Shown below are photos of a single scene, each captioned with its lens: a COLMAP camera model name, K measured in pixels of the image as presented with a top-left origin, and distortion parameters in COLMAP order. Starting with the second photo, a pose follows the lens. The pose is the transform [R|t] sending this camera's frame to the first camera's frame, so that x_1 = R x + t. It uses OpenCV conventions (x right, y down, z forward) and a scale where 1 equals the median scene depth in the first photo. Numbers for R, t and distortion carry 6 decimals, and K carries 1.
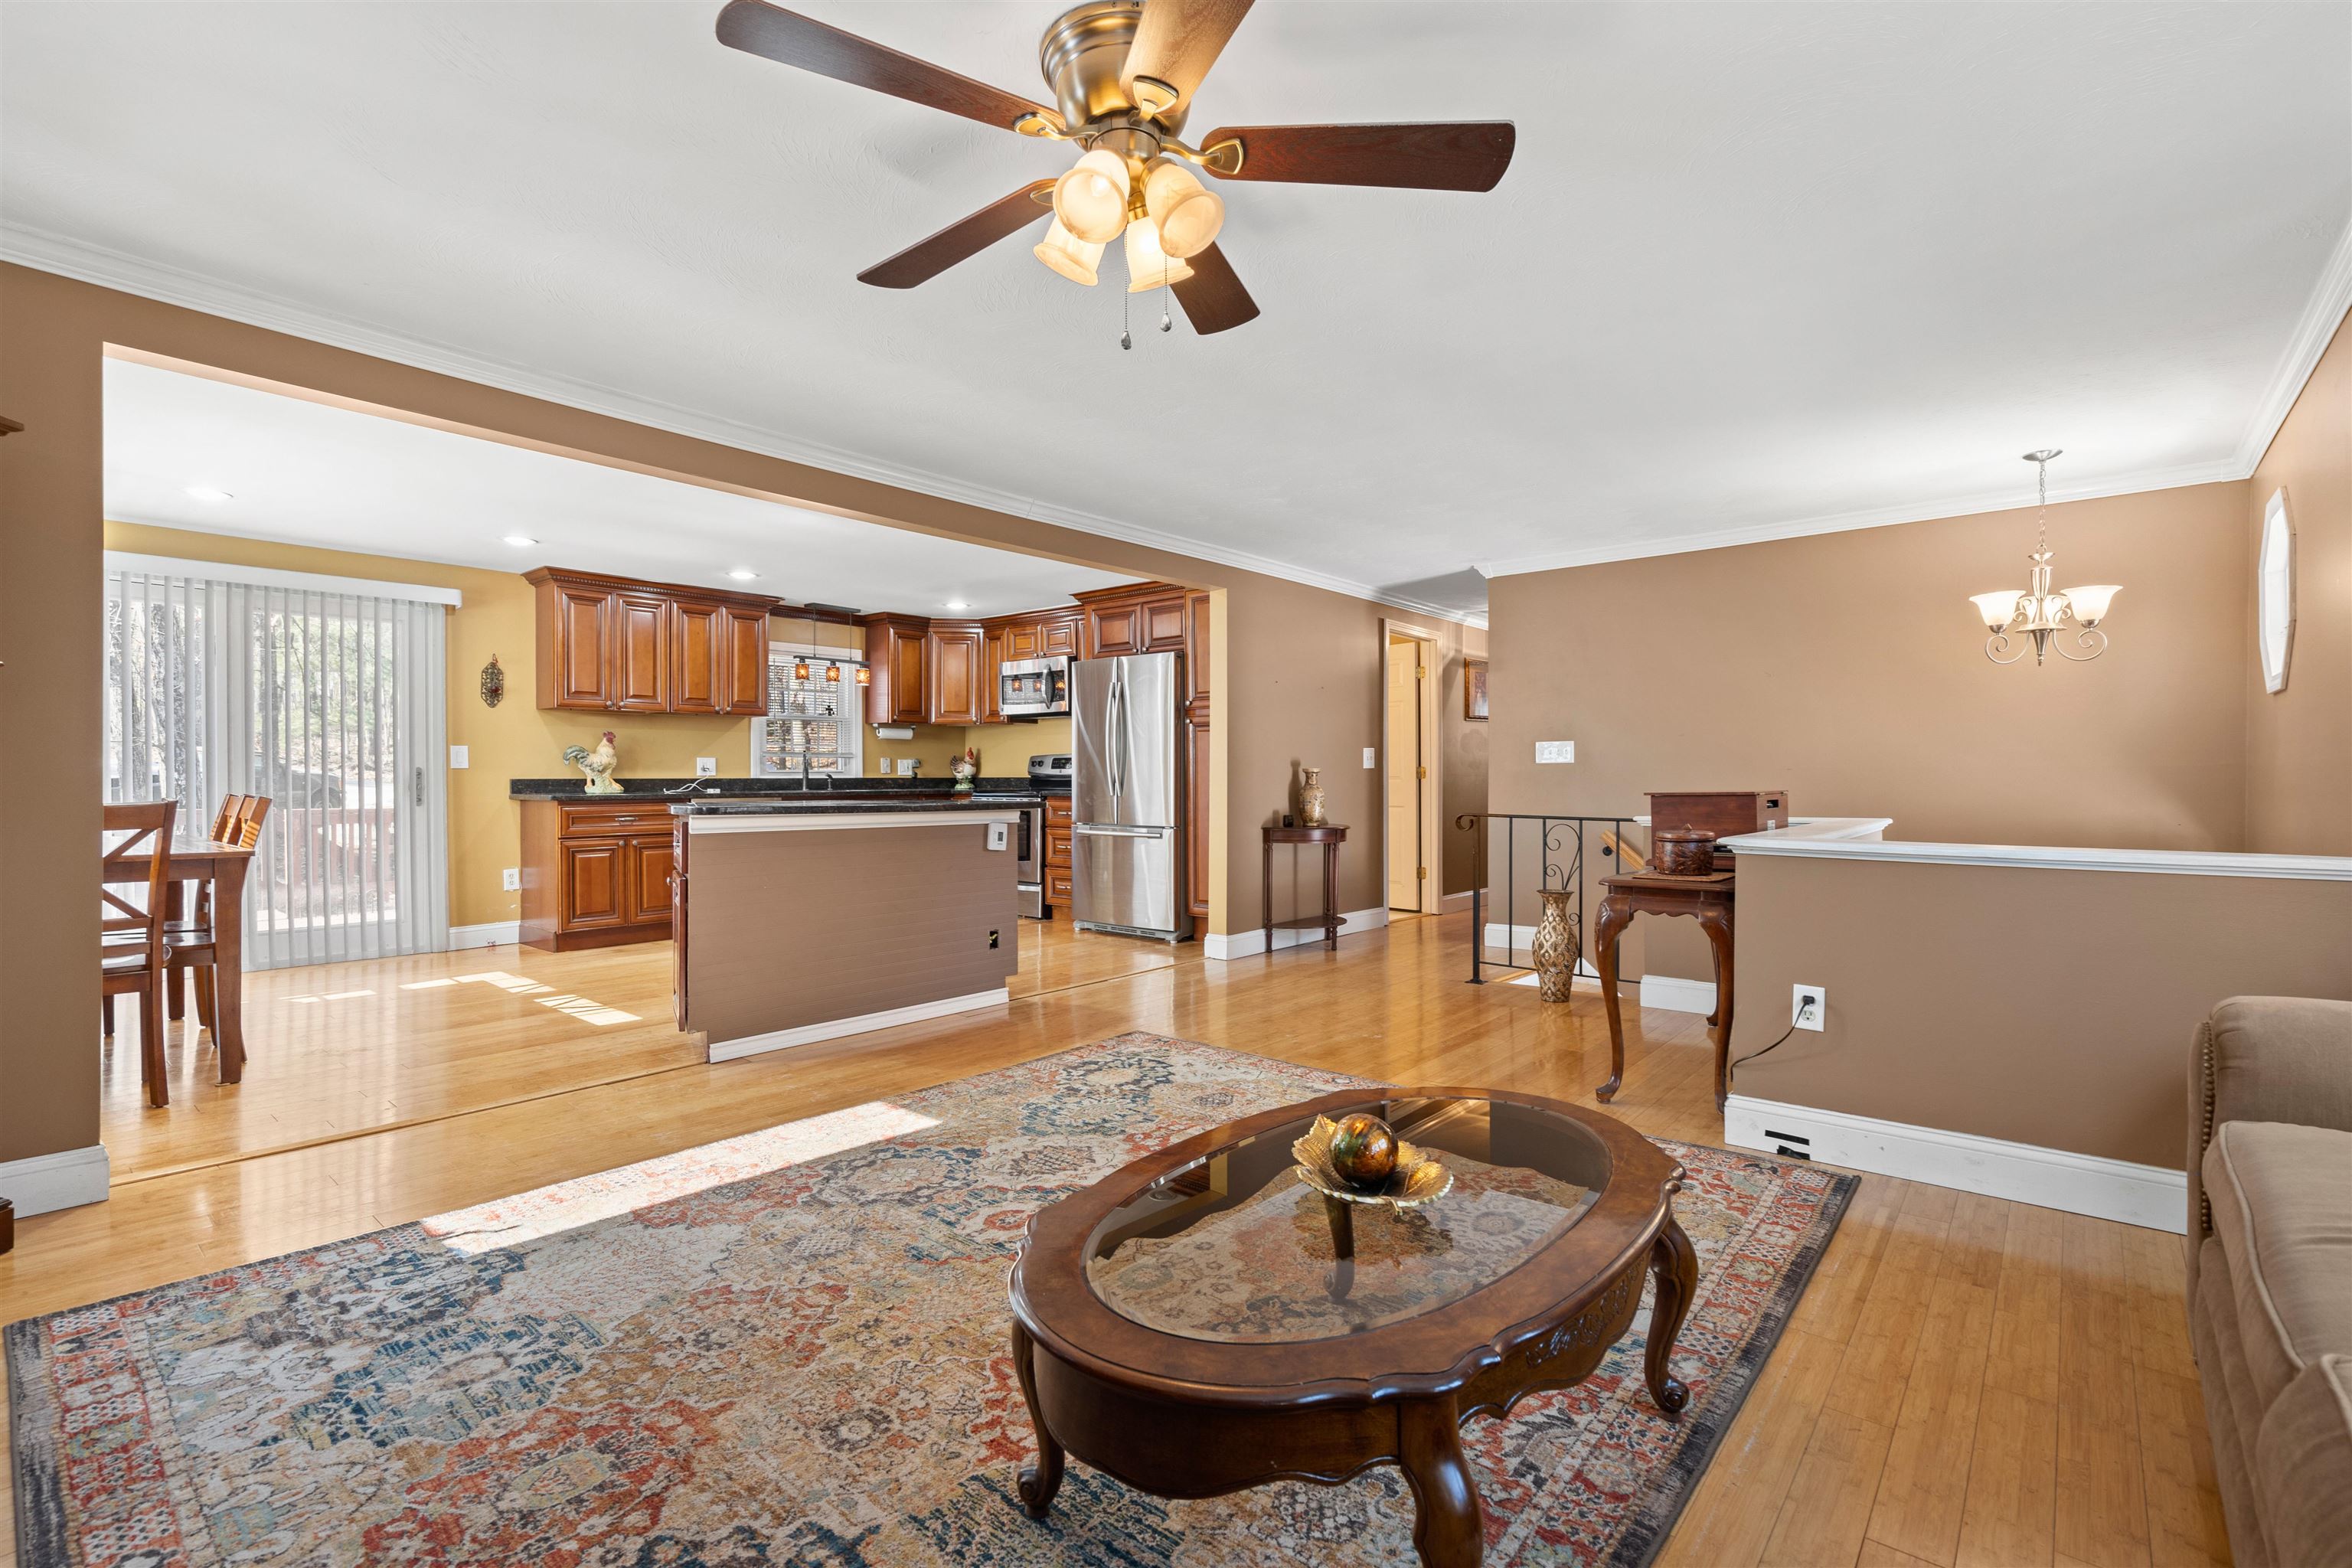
lens RADIAL K [[1068.6, 0, 1165.5], [0, 1068.6, 787.4], [0, 0, 1]] dist [-0.007897, 0.002584]
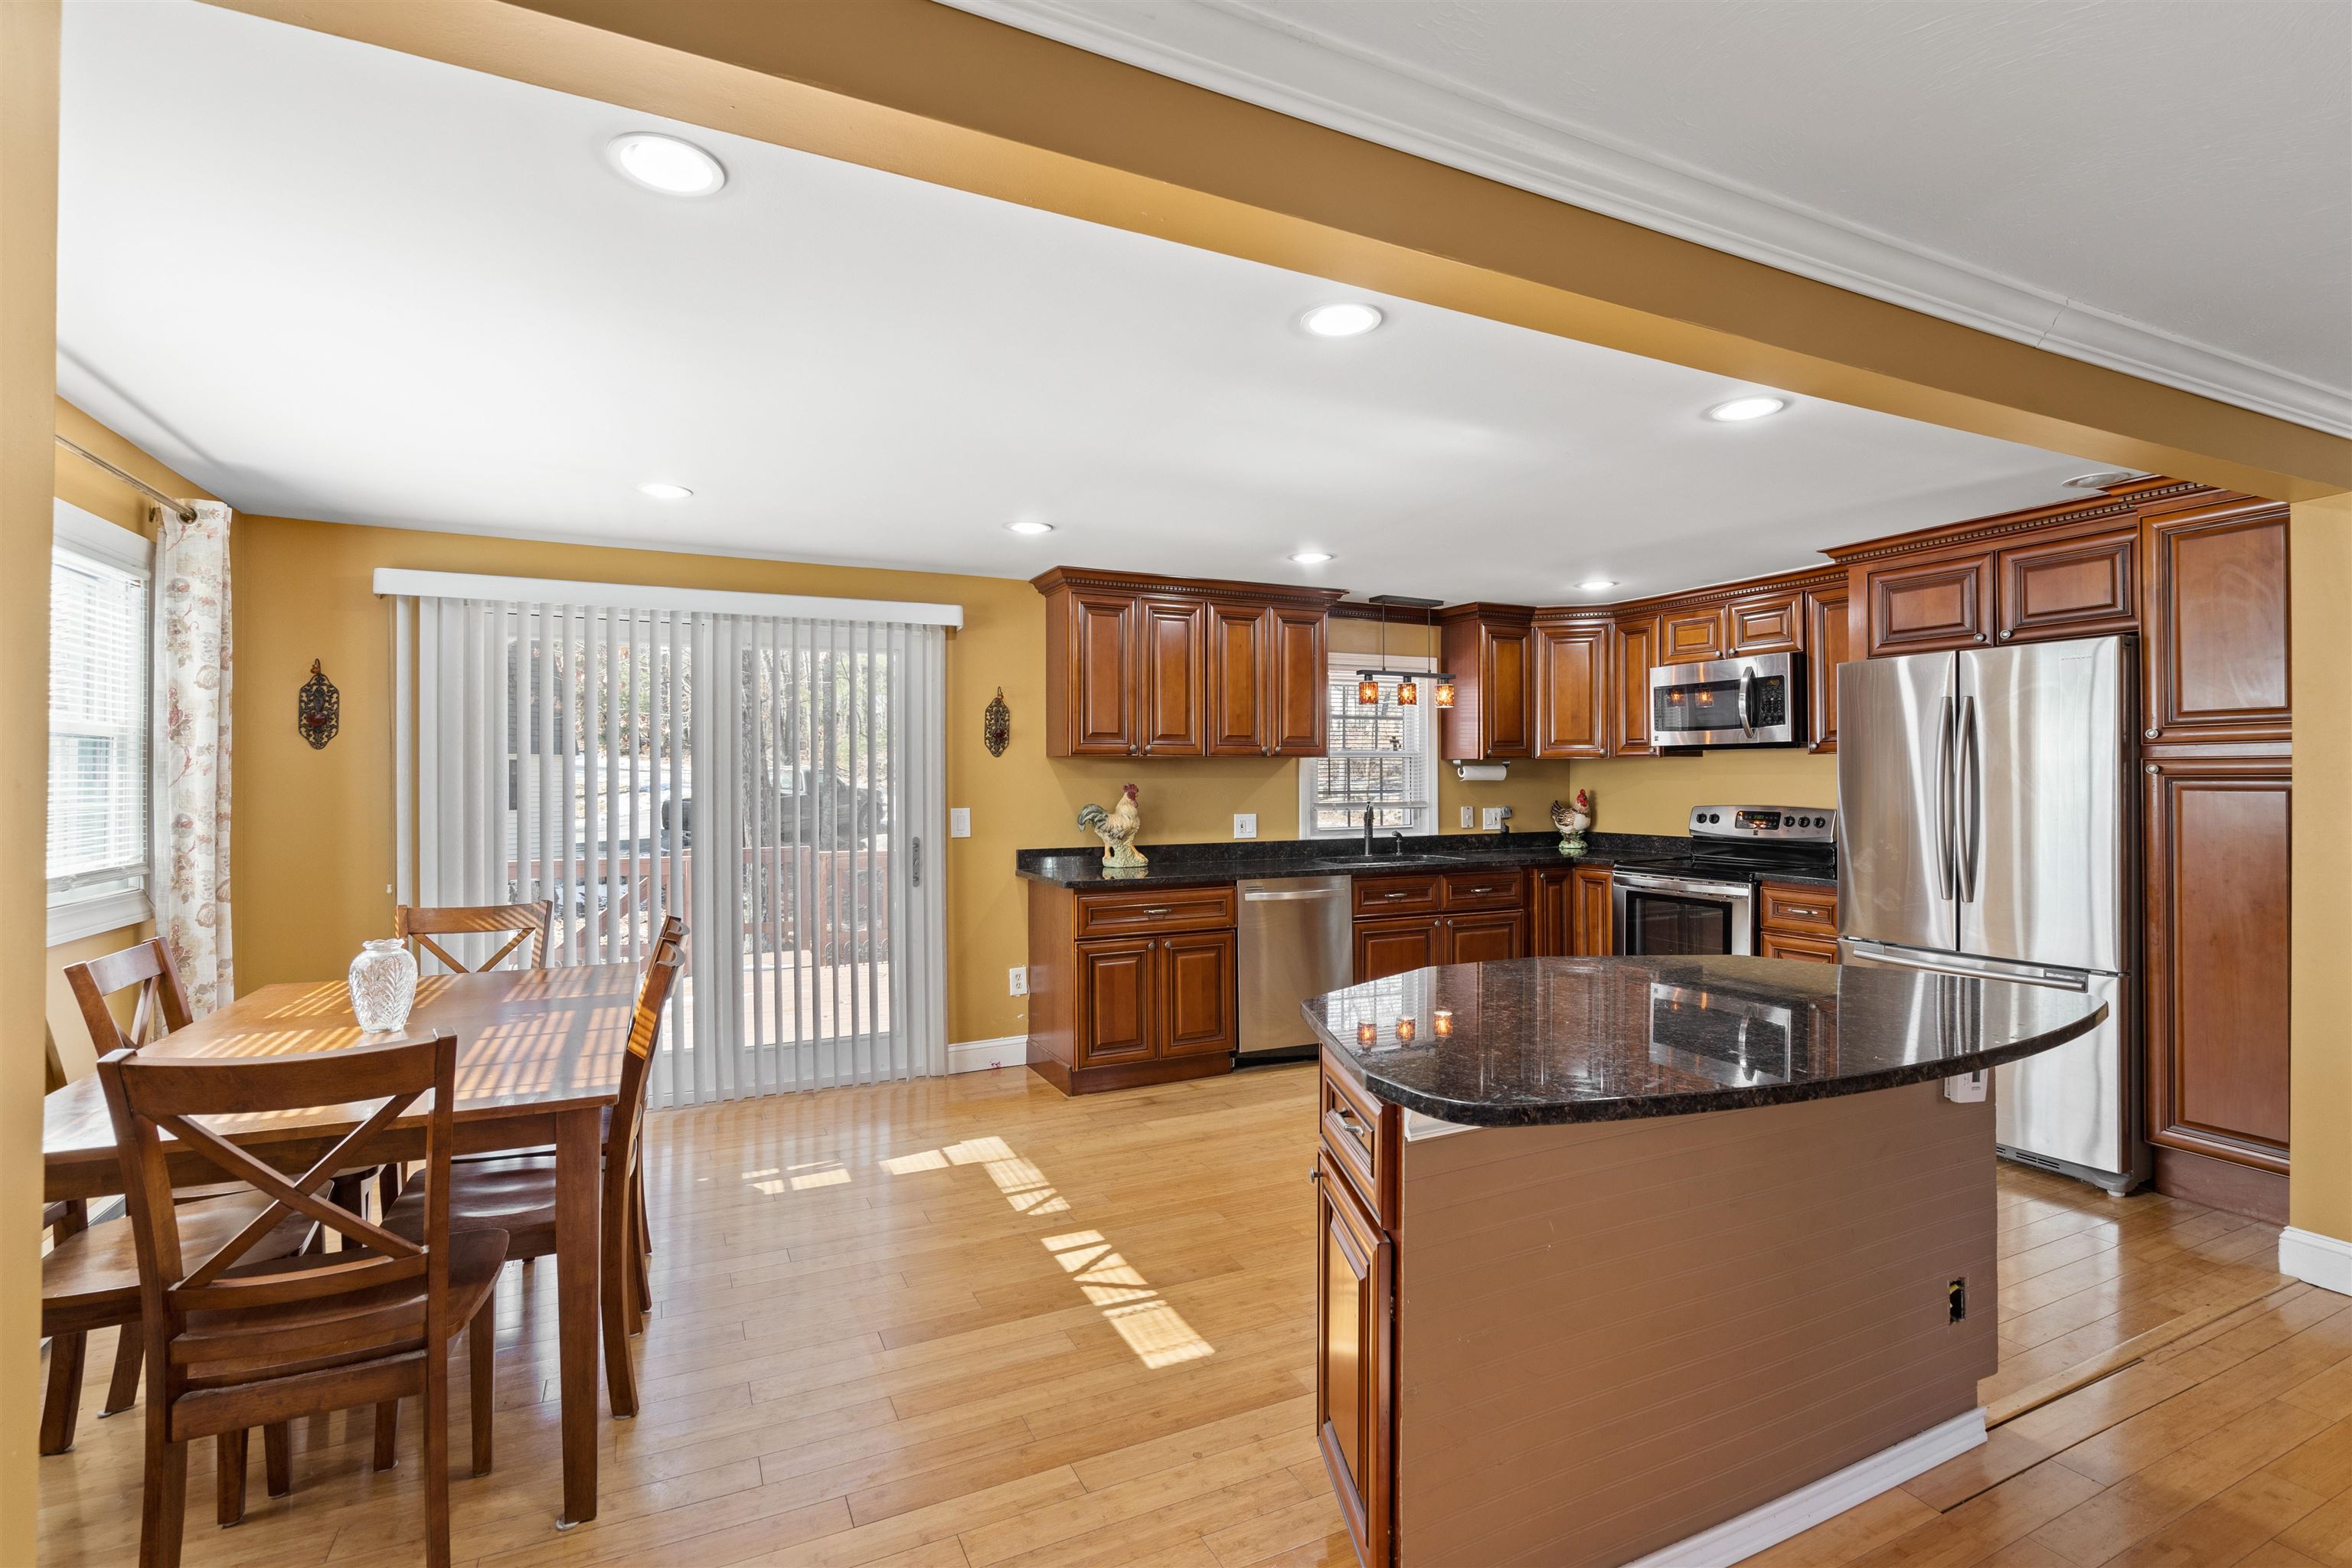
lens RADIAL K [[1068.6, 0, 1172.4], [0, 1068.6, 781.7], [0, 0, 1]] dist [-0.007897, 0.002584]
pose [[0.919480, -0.000091, -0.393137, -0.424750], [-0.001864, 0.999988, -0.004591, -0.106673], [0.393132, 0.004954, 0.919469, 0.682345]]
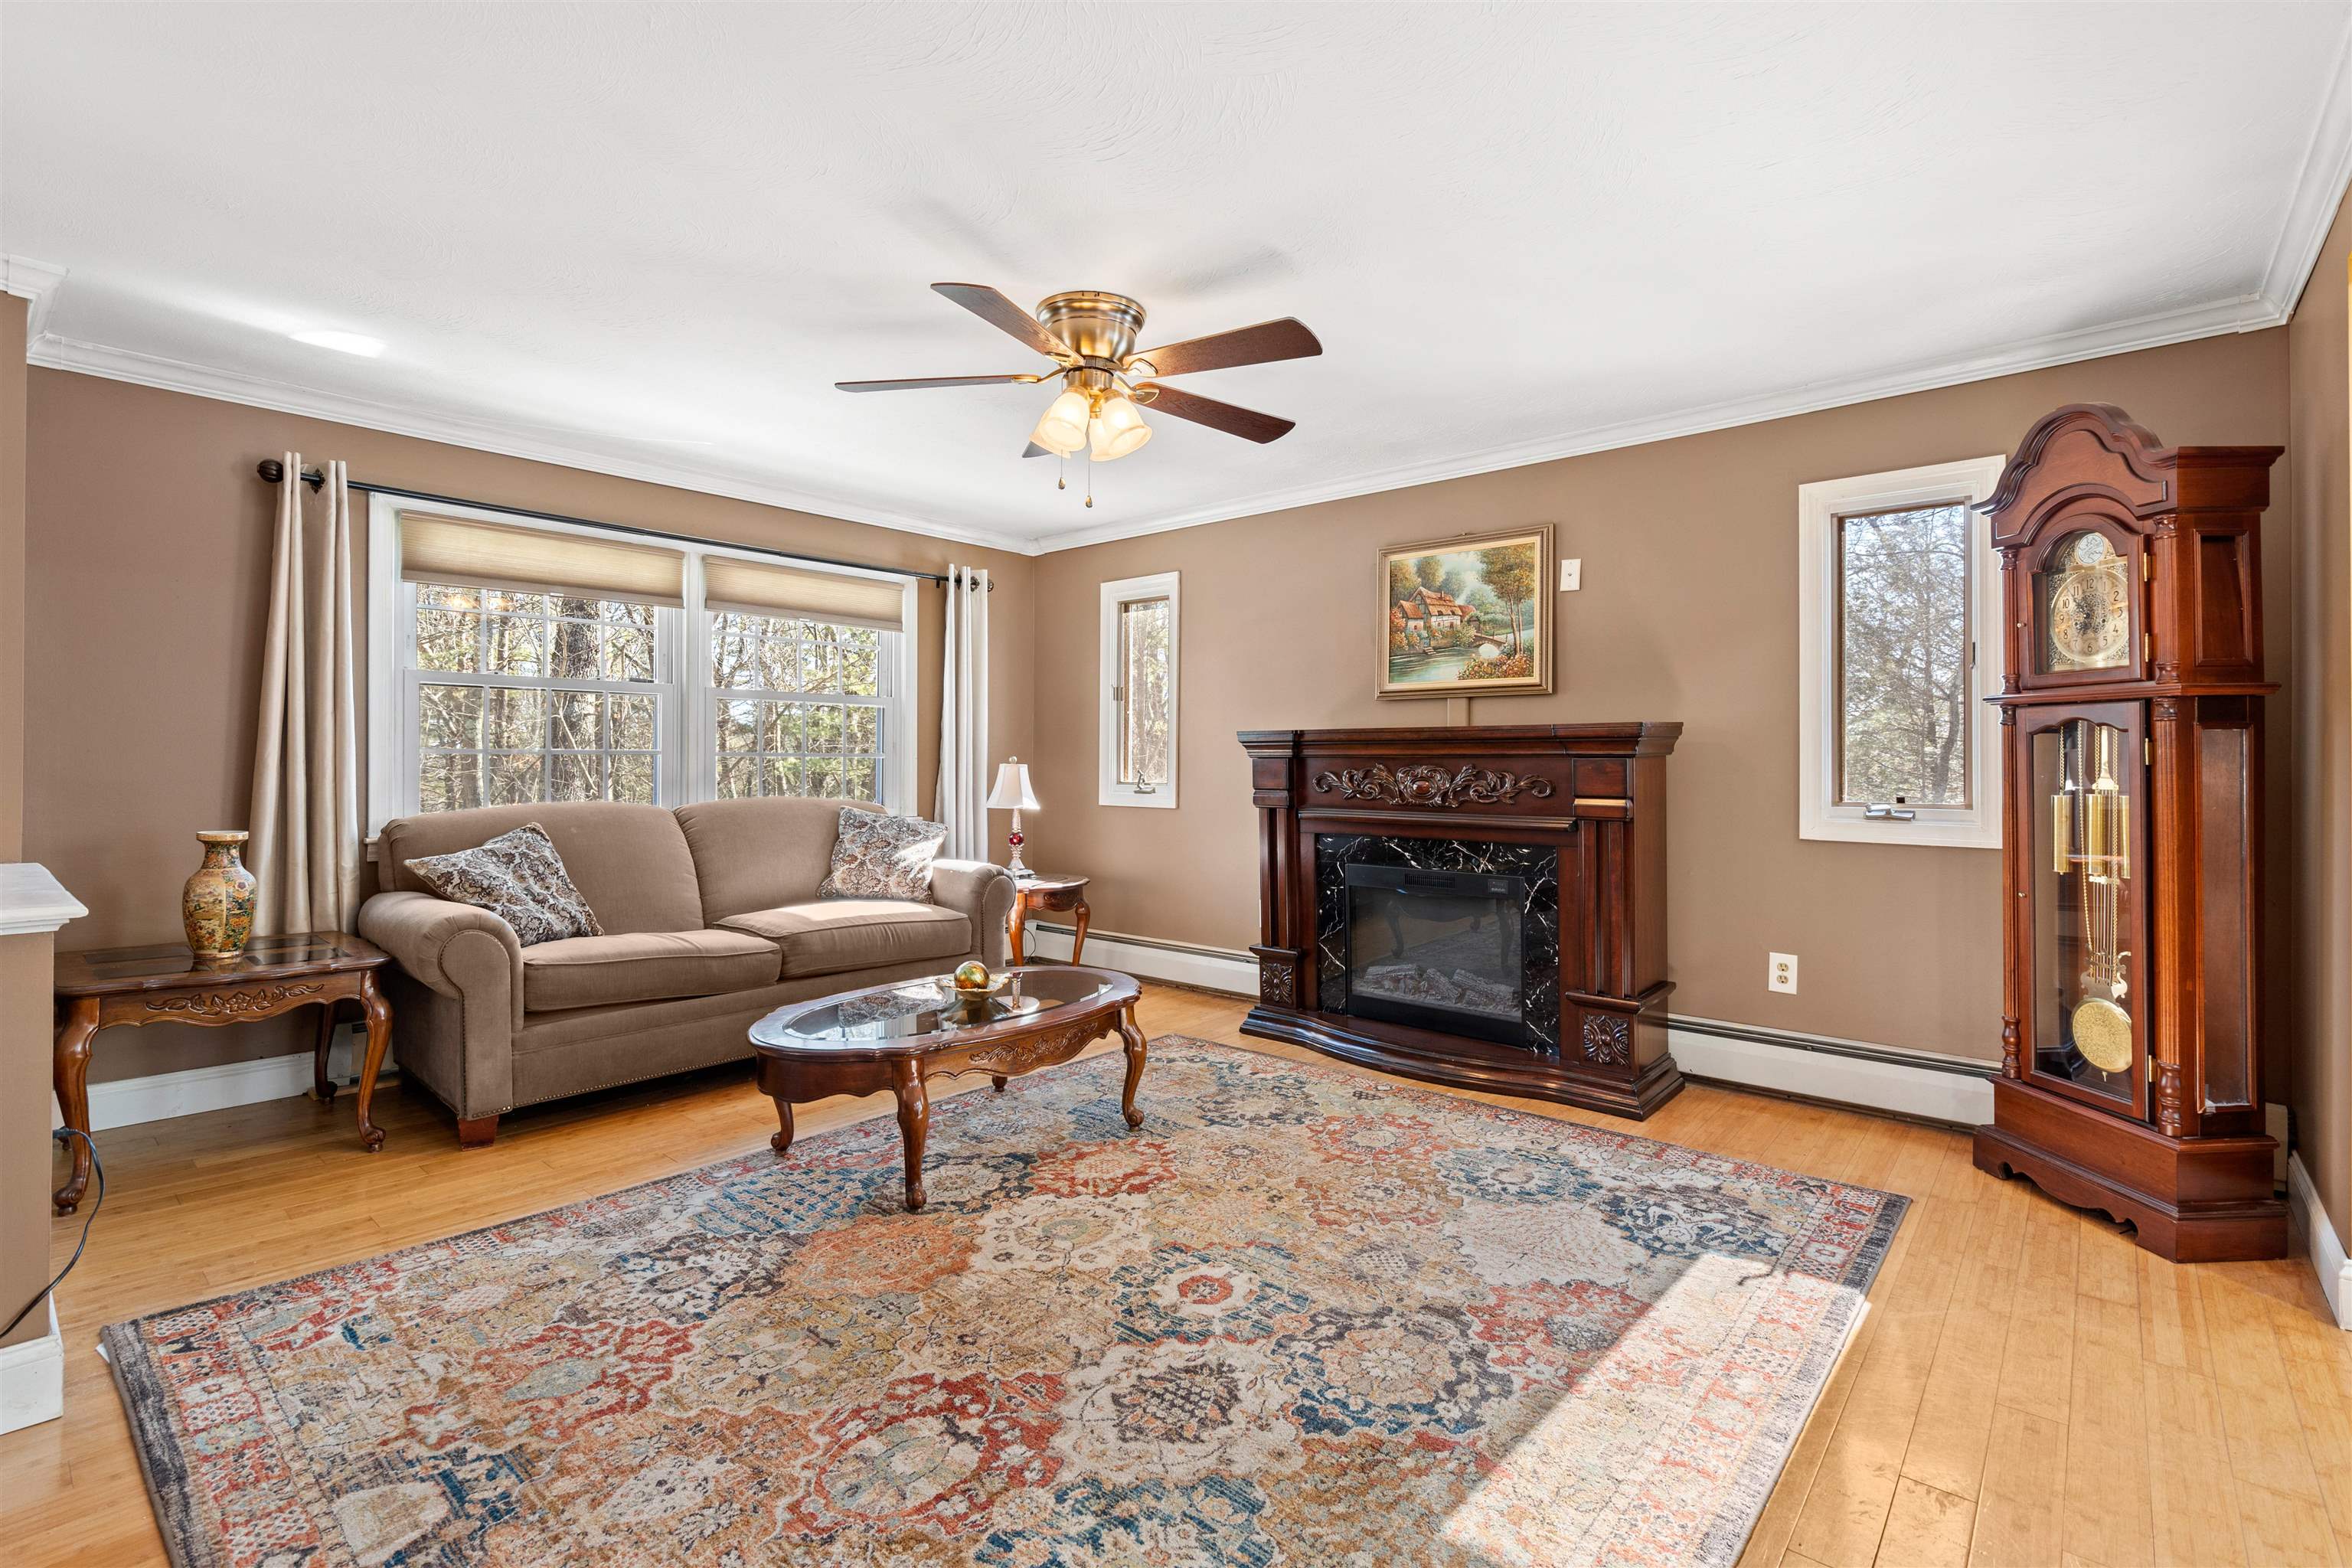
lens RADIAL K [[1068.6, 0, 1170.6], [0, 1068.6, 769.2], [0, 0, 1]] dist [-0.007897, 0.002584]
pose [[-0.999998, -0.000794, 0.001791, -0.090723], [-0.000775, 0.999942, 0.010698, -0.034486], [-0.001799, 0.010697, -0.999941, 1.457630]]
